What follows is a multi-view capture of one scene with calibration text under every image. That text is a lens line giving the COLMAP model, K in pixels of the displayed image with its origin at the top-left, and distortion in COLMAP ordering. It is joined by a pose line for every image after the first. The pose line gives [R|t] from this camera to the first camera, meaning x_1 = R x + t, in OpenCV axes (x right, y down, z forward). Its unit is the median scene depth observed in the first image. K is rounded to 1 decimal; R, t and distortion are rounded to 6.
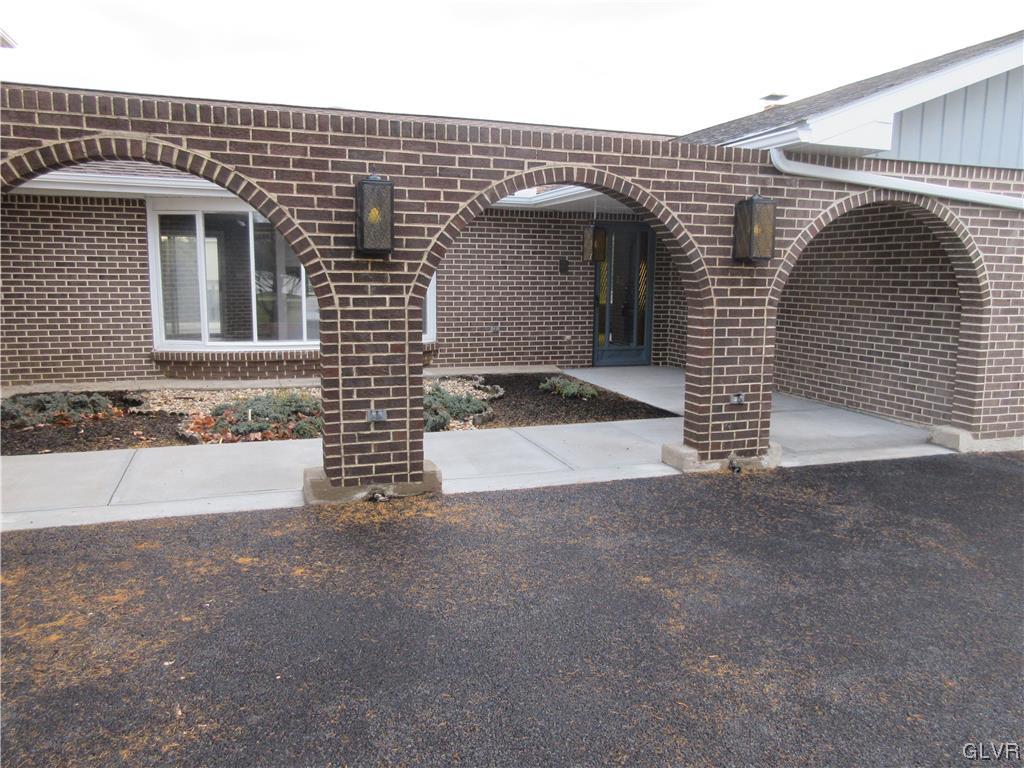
lens RADIAL K [[762.4, 0, 508.2], [0, 762.4, 382.3], [0, 0, 1]] dist [0.007610, 0.001914]
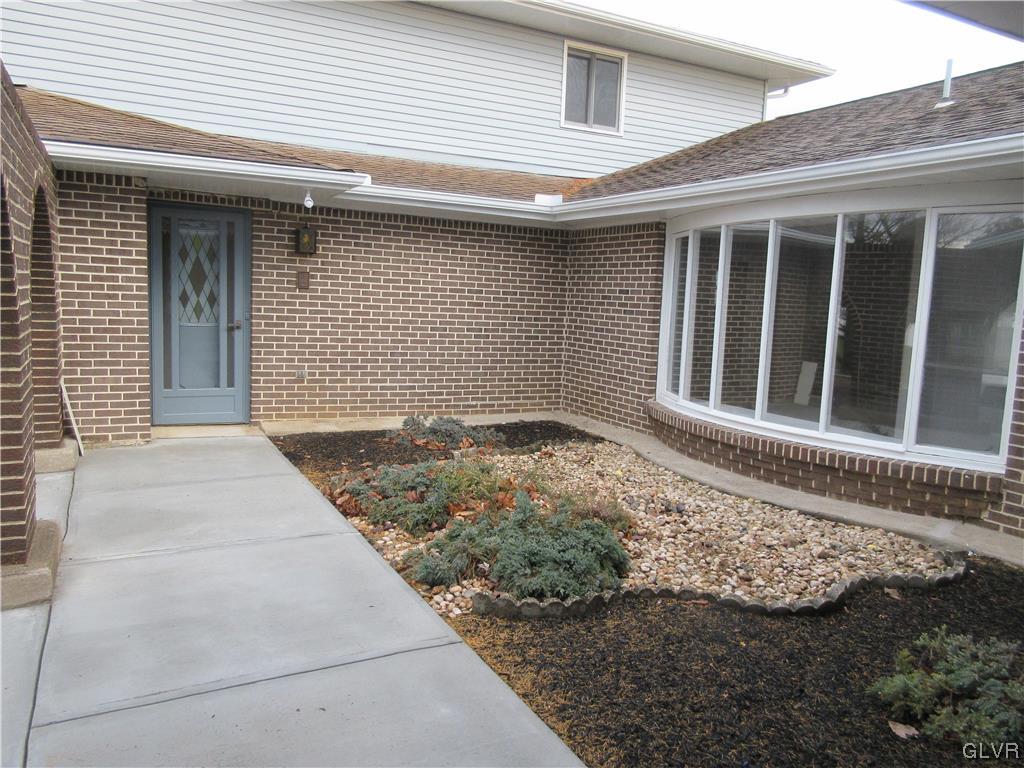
lens RADIAL K [[762.4, 0, 508.8], [0, 762.4, 377.7], [0, 0, 1]] dist [0.007610, 0.001914]
pose [[0.150006, 0.106682, -0.982913, 0.495723], [-0.176527, 0.981077, 0.079543, -0.154781], [0.972798, 0.161579, 0.165999, 1.037051]]
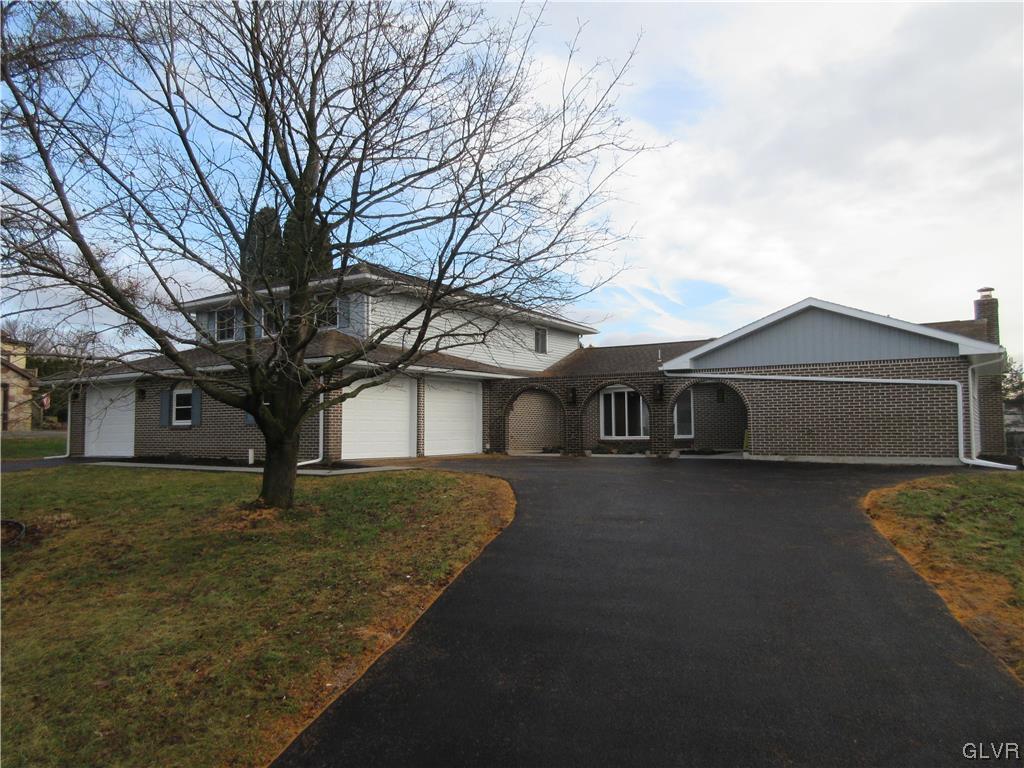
lens RADIAL K [[762.4, 0, 514.9], [0, 762.4, 377.6], [0, 0, 1]] dist [0.007610, 0.001914]
pose [[0.623578, -0.073819, -0.778268, 2.422348], [-0.097510, 0.980413, -0.171122, 0.384535], [0.775656, 0.182597, 0.604165, -1.590501]]
